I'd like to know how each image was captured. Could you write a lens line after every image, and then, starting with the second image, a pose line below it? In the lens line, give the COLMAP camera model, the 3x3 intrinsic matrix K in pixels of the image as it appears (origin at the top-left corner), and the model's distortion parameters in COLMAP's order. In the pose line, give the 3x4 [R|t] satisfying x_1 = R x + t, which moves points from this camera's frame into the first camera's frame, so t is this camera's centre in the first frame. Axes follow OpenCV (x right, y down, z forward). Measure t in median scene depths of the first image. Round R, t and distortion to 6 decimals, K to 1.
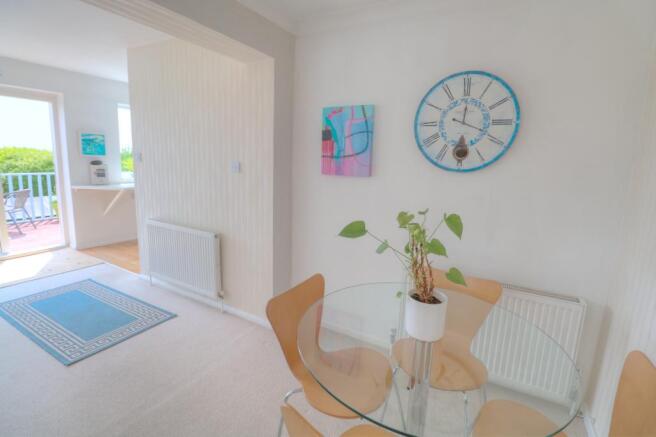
lens RADIAL K [[301.4, 0, 329.9], [0, 301.4, 210.5], [0, 0, 1]] dist [-0.013486, -0.000627]
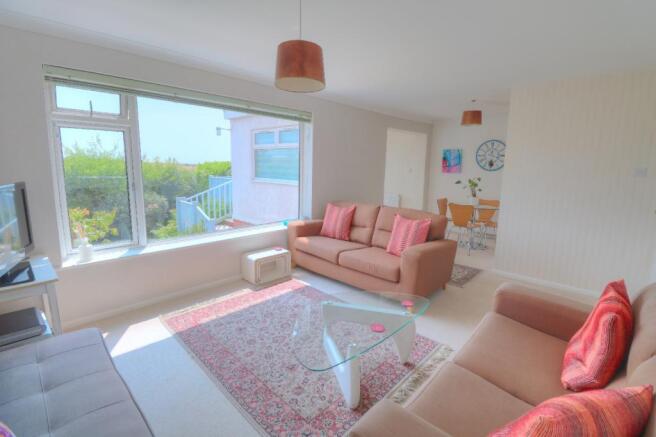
lens RADIAL K [[301.4, 0, 329.9], [0, 301.4, 210.5], [0, 0, 1]] dist [-0.013486, -0.000627]
pose [[0.969423, 0.016398, -0.244847, -0.436052], [-0.021342, 0.999618, -0.017552, 0.386578], [0.244465, 0.022241, 0.969403, -2.490354]]
